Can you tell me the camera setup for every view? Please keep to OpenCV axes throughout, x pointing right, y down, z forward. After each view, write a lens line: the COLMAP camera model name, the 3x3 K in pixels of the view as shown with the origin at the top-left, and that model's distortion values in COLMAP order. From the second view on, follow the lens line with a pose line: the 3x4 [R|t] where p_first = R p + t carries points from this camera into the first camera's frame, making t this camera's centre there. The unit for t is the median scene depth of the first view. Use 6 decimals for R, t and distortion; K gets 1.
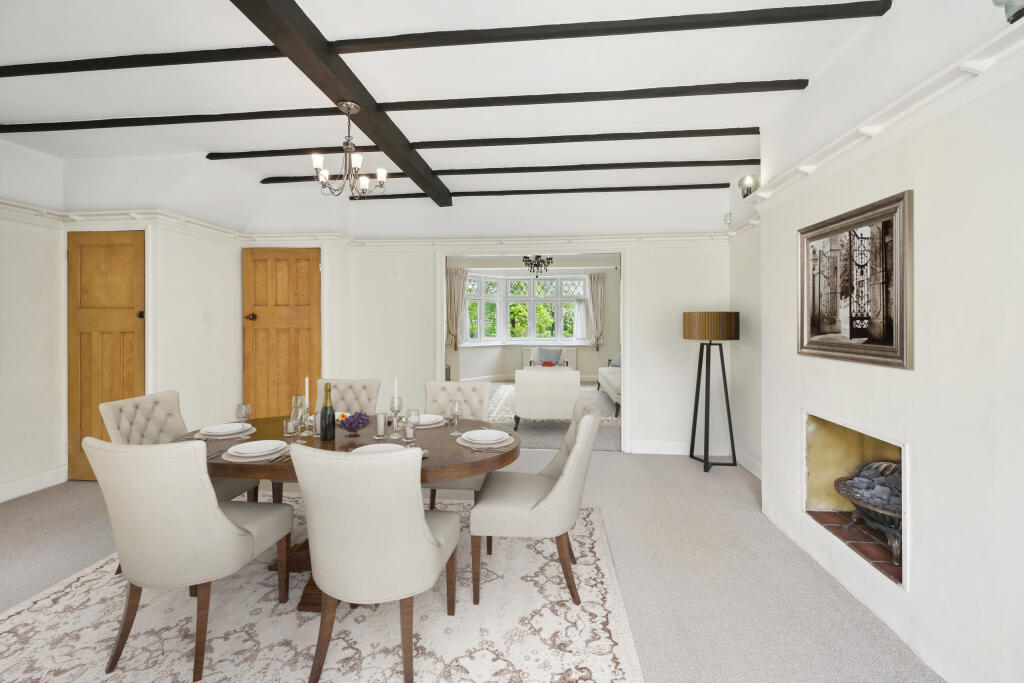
lens RADIAL K [[414.4, 0, 503.5], [0, 414.4, 278.2], [0, 0, 1]] dist [-0.000167, 0.000063]
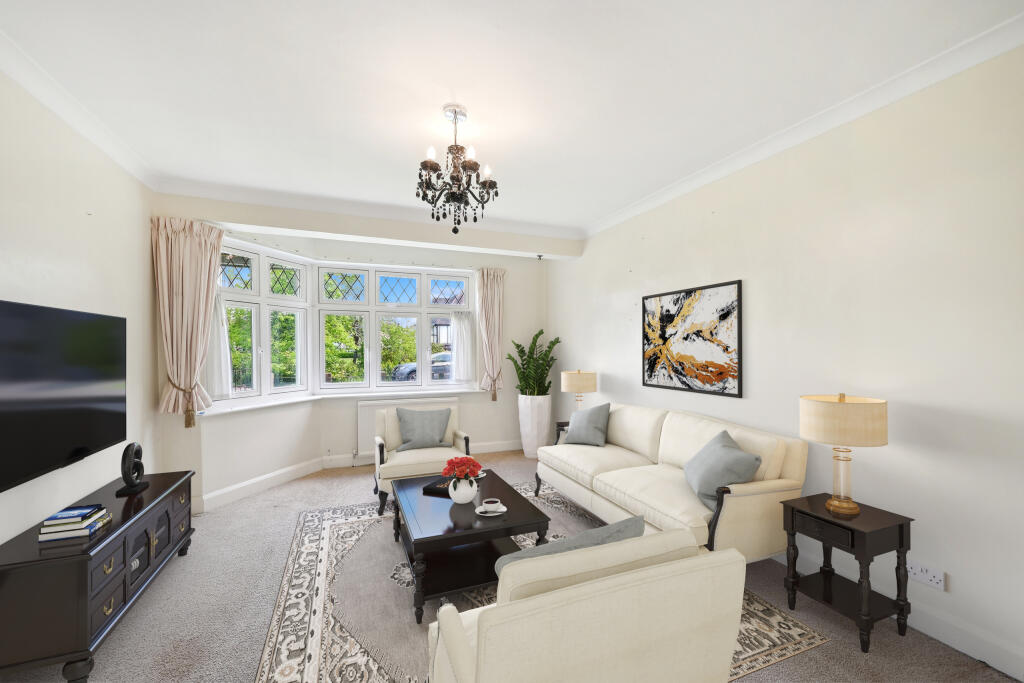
lens RADIAL K [[414.4, 0, 512.2], [0, 414.4, 349.4], [0, 0, 1]] dist [-0.000167, 0.000063]
pose [[0.880027, -0.006460, 0.474879, -0.189355], [-0.039180, 0.995512, 0.086149, 0.334005], [-0.473304, -0.094419, 0.875824, 3.111012]]
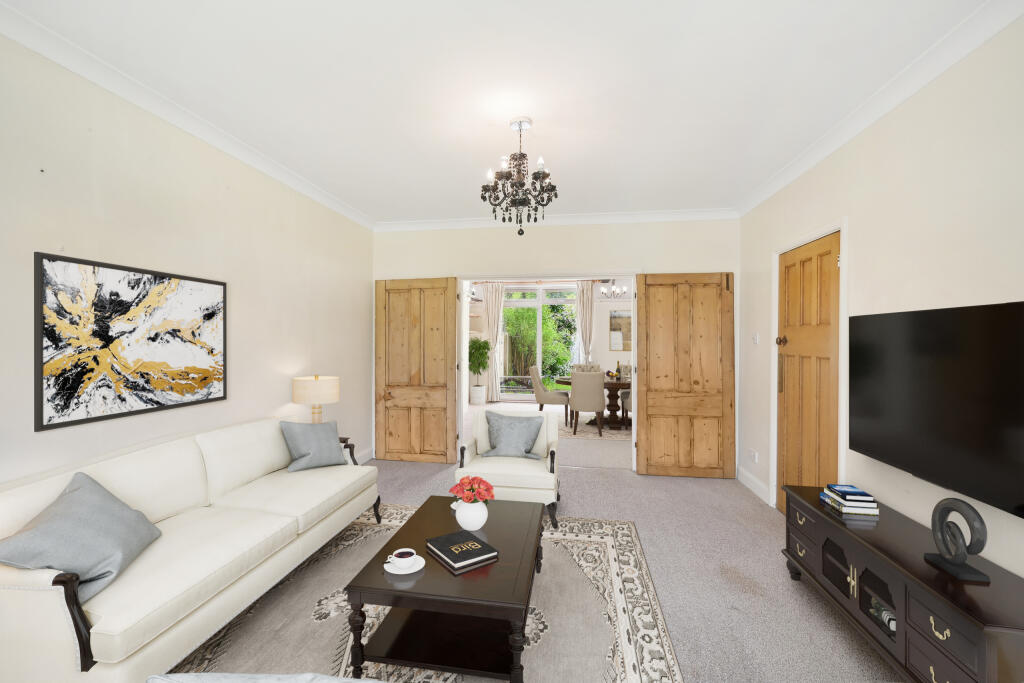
lens RADIAL K [[414.4, 0, 512.9], [0, 414.4, 339.4], [0, 0, 1]] dist [-0.000167, 0.000063]
pose [[-0.999170, -0.007488, 0.040031, 0.137645], [-0.011127, 0.995745, -0.091482, 0.514467], [-0.039175, -0.091852, -0.995002, 5.509900]]
